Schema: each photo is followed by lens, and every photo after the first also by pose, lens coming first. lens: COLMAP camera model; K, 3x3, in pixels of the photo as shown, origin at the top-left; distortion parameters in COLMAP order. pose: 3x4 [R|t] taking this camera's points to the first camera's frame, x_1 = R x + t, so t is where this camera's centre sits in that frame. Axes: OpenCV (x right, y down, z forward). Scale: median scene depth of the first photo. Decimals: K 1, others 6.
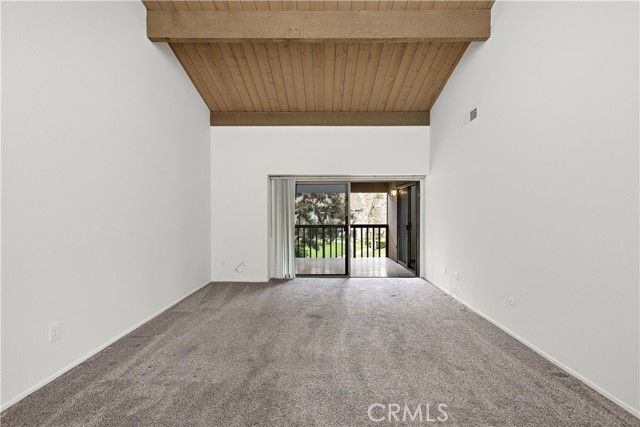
lens RADIAL K [[269.5, 0, 320.4], [0, 269.5, 214.7], [0, 0, 1]] dist [0.001979, -0.000505]
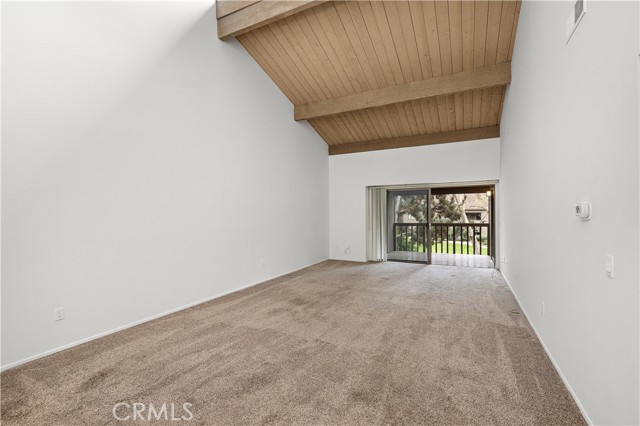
lens RADIAL K [[284.4, 0, 323.8], [0, 284.4, 210.5], [0, 0, 1]] dist [-0.009049, 0.000686]
pose [[0.899404, -0.010677, -0.436987, 0.283551], [0.003790, 0.999855, -0.016629, 0.003586], [0.437101, 0.013300, 0.899314, -0.479641]]
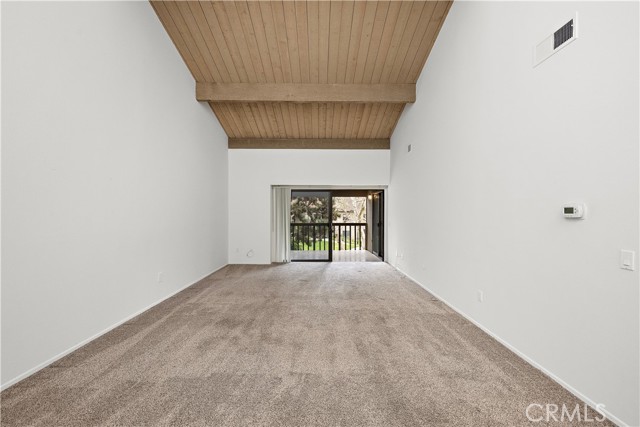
lens RADIAL K [[269.5, 0, 322.2], [0, 269.5, 212.0], [0, 0, 1]] dist [0.001979, -0.000505]
pose [[0.999708, 0.002100, 0.024060, 0.033453], [-0.001773, 0.999906, -0.013573, 0.006024], [-0.024086, 0.013527, 0.999618, -0.390437]]
